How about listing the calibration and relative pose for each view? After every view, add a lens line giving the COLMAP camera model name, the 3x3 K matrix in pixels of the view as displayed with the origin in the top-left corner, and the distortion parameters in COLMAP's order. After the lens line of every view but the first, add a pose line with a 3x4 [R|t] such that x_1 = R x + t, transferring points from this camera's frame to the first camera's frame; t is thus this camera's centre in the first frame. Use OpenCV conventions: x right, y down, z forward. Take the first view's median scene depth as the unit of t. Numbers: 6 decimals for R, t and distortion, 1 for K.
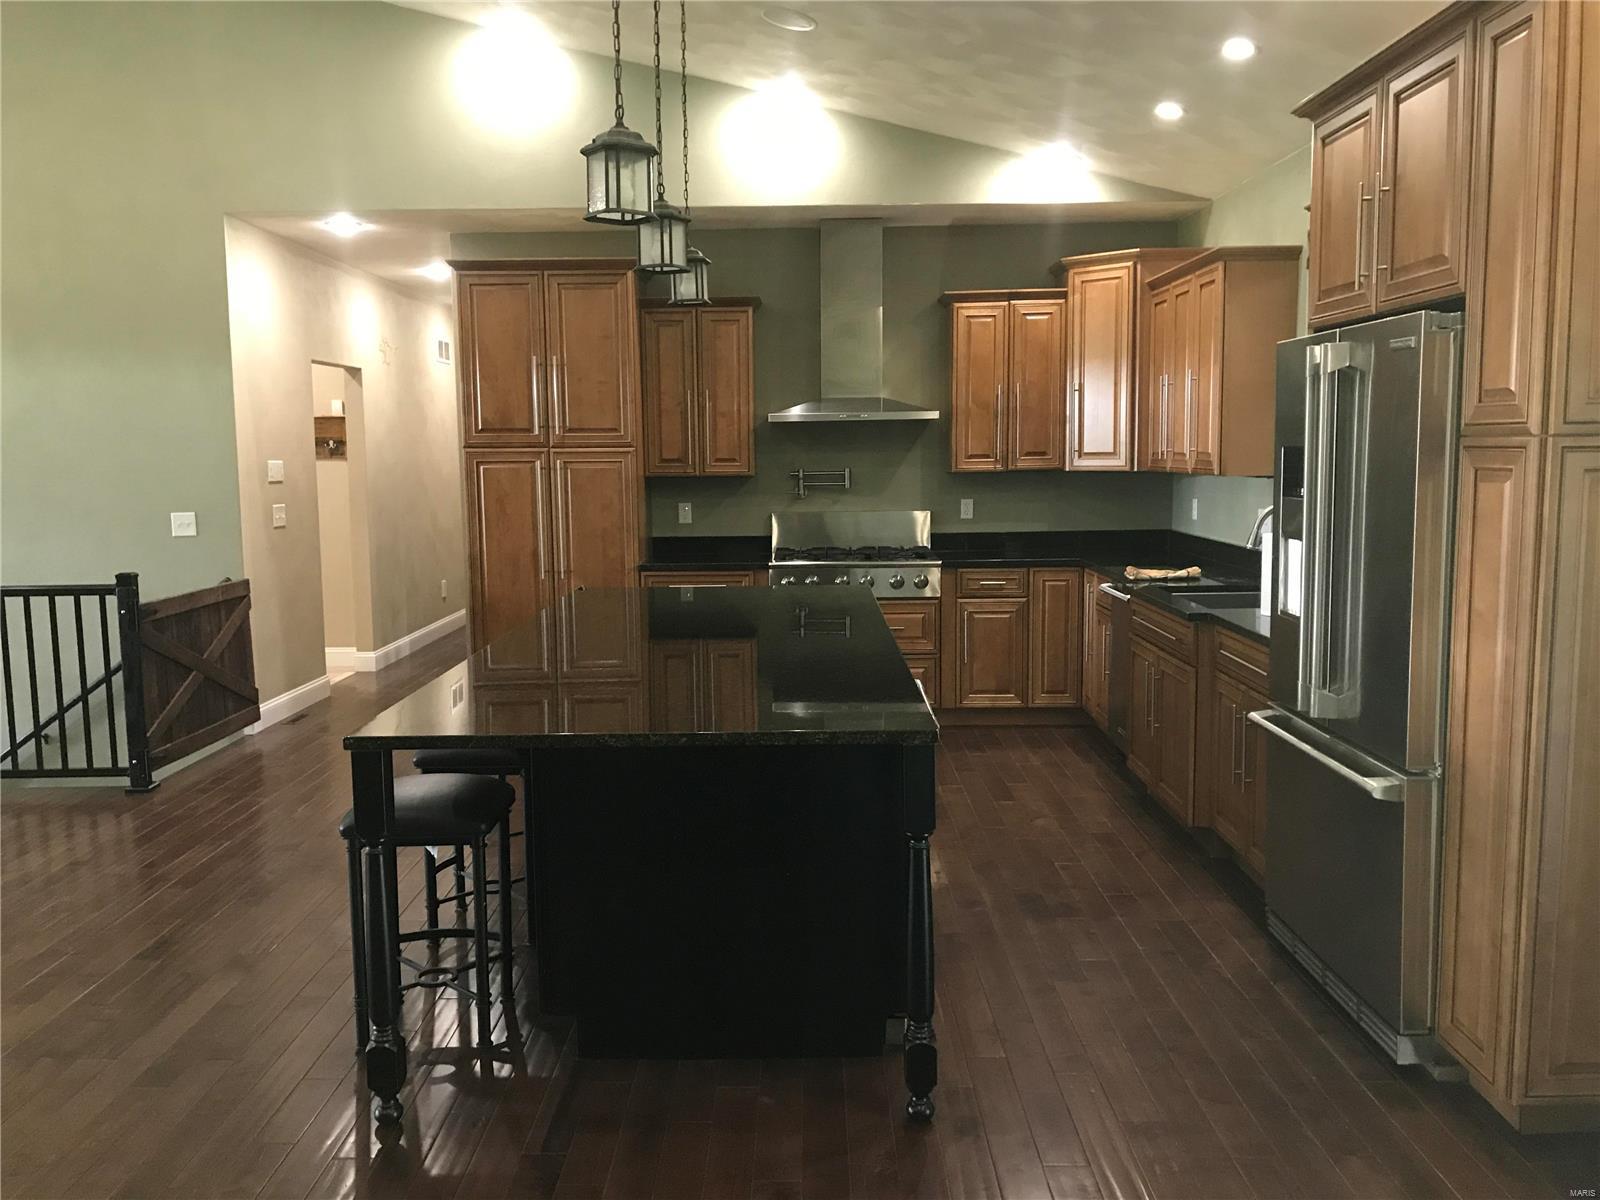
lens RADIAL K [[1330.0, 0, 797.7], [0, 1330.0, 589.8], [0, 0, 1]] dist [0.070423, -0.078810]
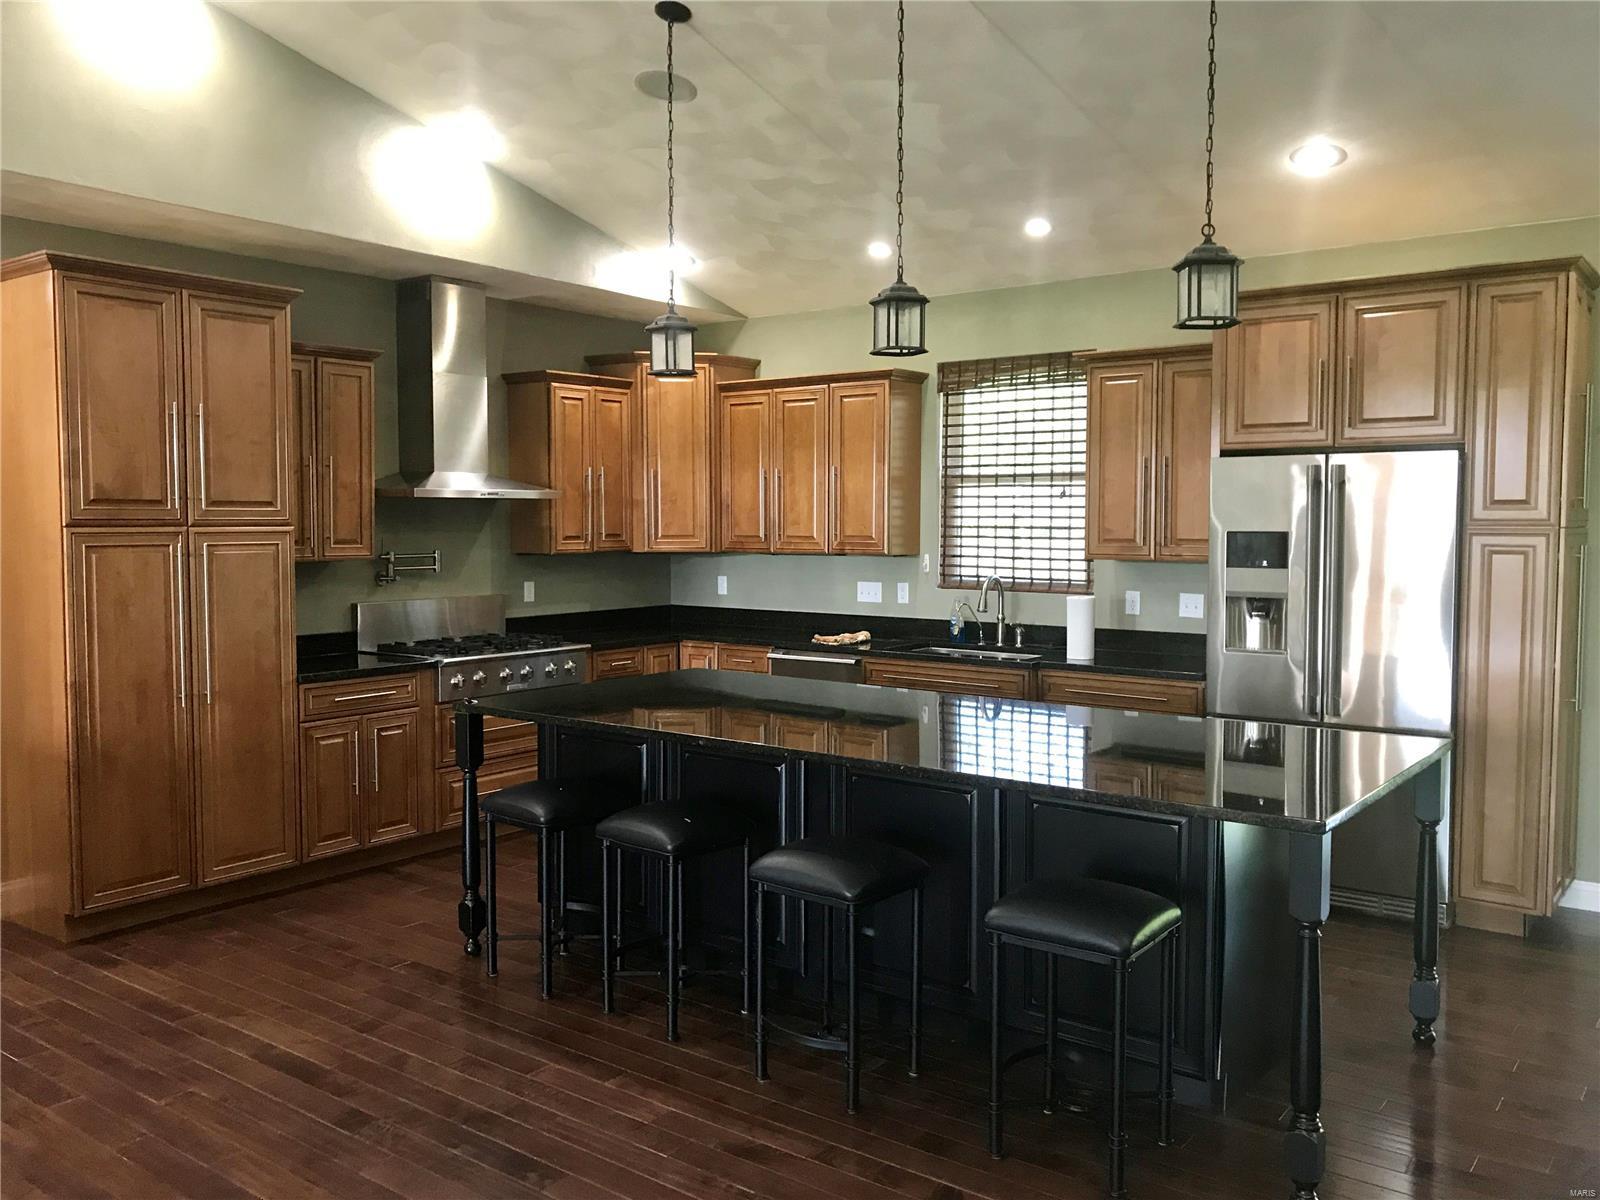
lens RADIAL K [[1330.0, 0, 802.3], [0, 1330.0, 600.3], [0, 0, 1]] dist [0.070423, -0.078810]
pose [[0.588081, -0.040063, 0.807809, -0.585121], [0.083121, 0.996478, -0.011092, -0.029826], [-0.804519, 0.073669, 0.589340, 0.295527]]
